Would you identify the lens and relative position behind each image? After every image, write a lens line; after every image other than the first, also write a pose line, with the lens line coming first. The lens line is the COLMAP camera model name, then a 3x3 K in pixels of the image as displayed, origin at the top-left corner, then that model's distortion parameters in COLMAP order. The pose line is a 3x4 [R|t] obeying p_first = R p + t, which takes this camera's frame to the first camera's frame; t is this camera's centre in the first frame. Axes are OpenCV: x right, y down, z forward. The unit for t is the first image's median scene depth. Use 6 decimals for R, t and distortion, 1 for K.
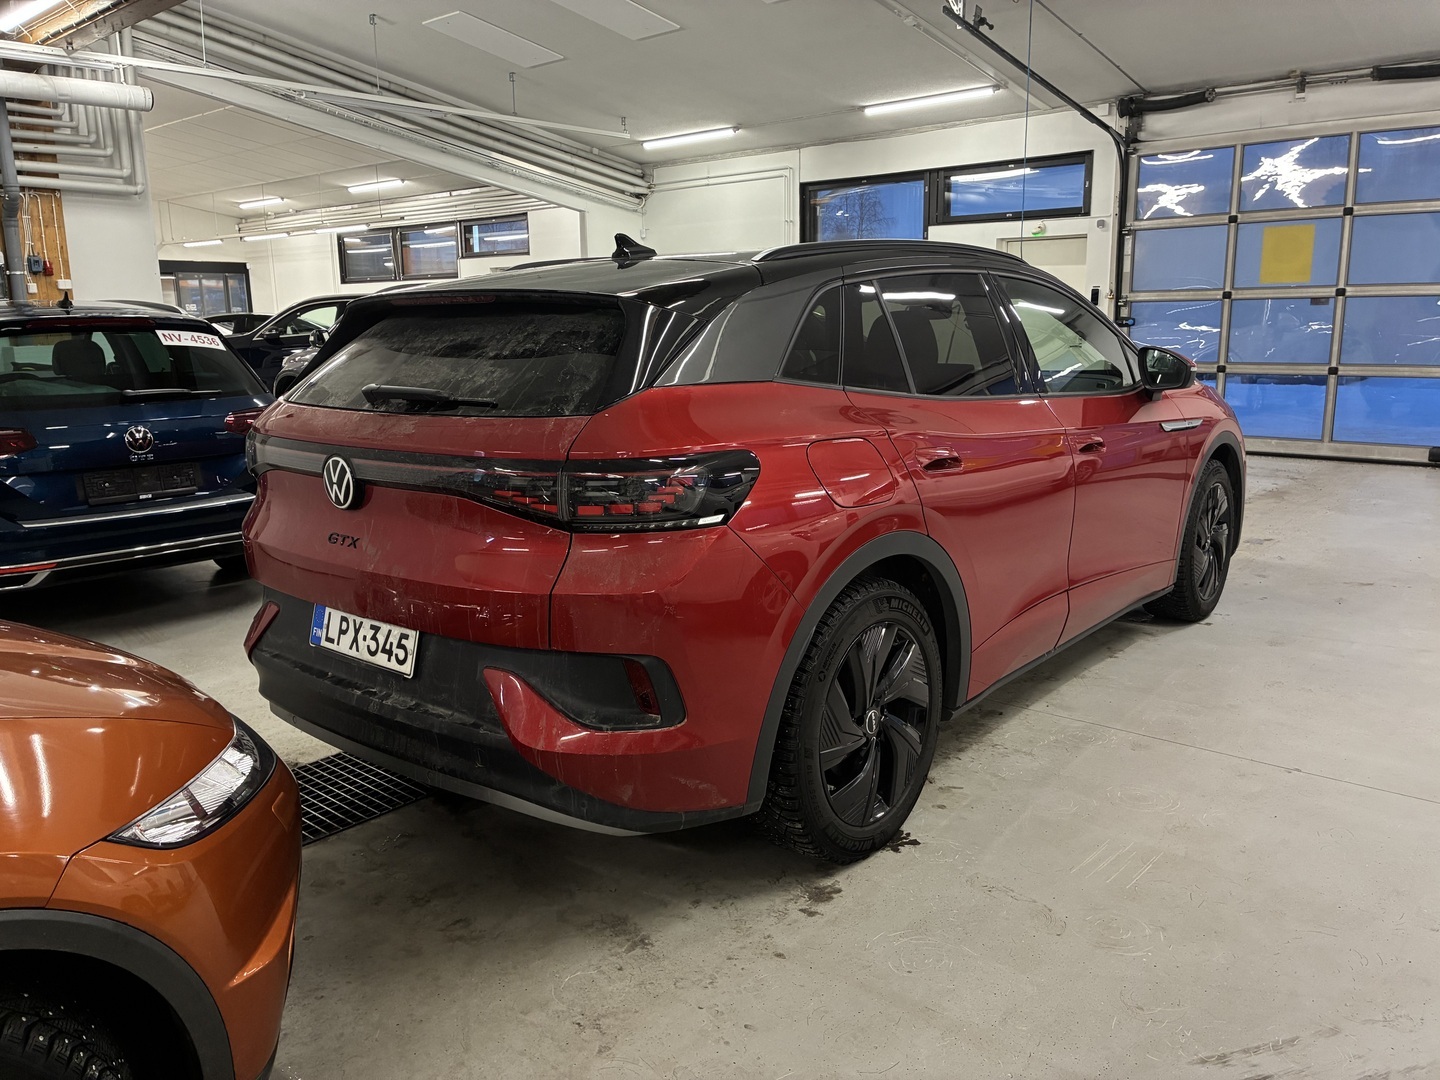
lens RADIAL K [[1085.5, 0, 724.6], [0, 1085.5, 531.7], [0, 0, 1]] dist [0.062356, -0.088354]
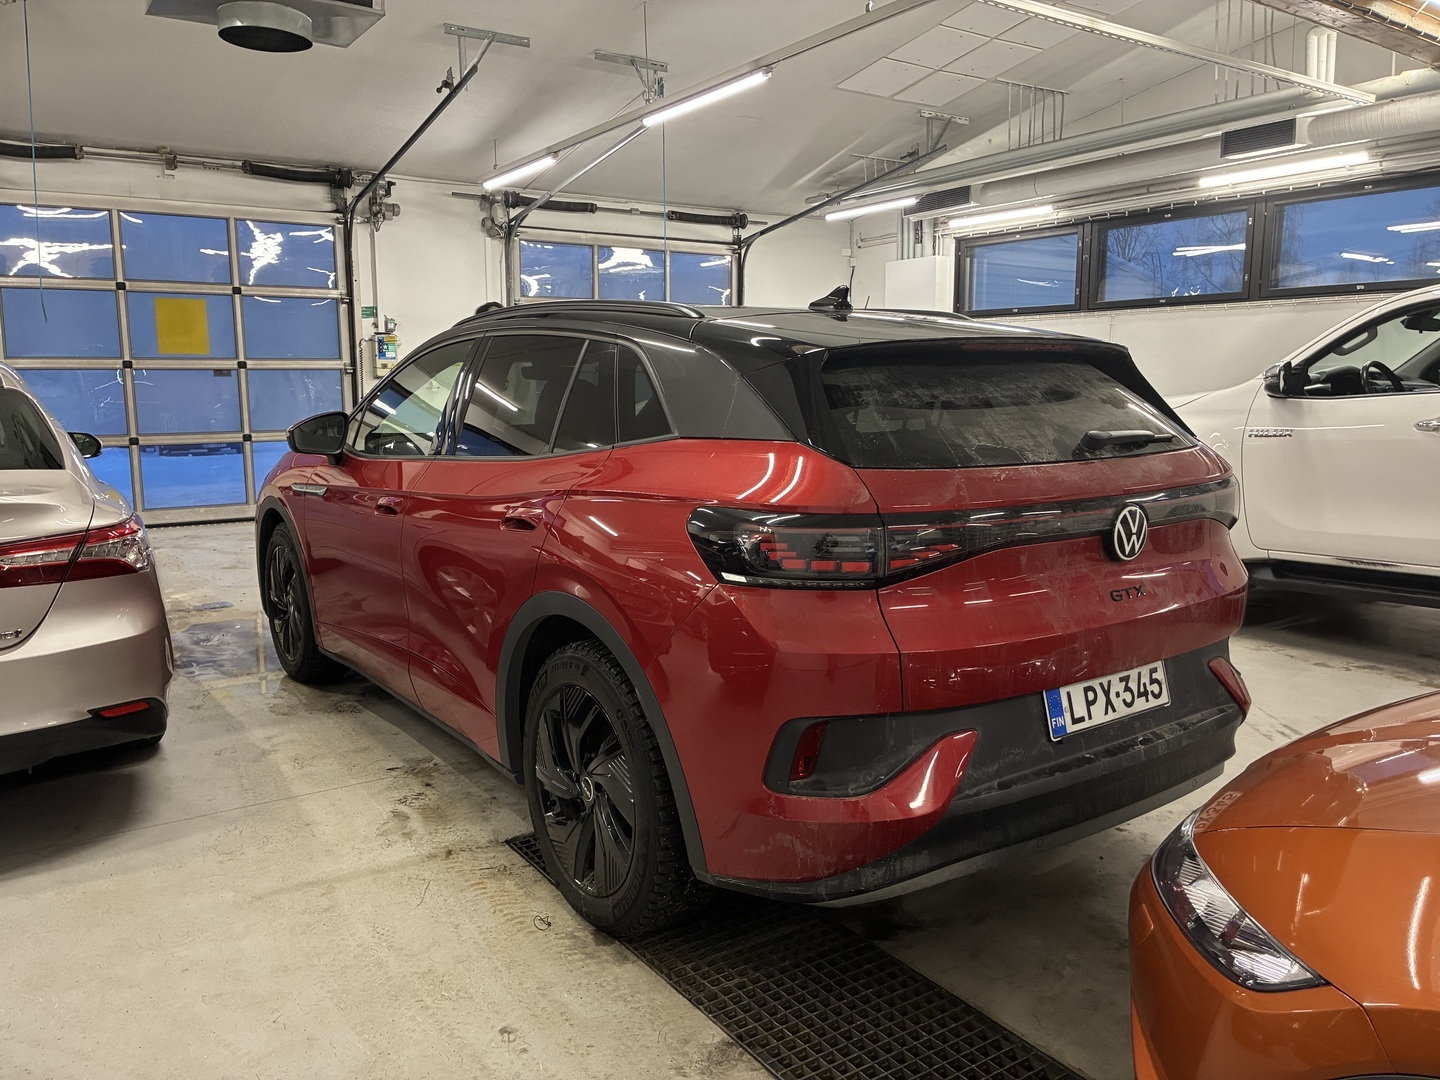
lens RADIAL K [[1085.5, 0, 724.6], [0, 1085.5, 531.7], [0, 0, 1]] dist [0.062356, -0.088354]
pose [[0.239710, -0.121984, 0.963151, -1.073950], [0.189288, 0.978908, 0.076869, -0.147661], [-0.952213, 0.163887, 0.257744, 0.861983]]
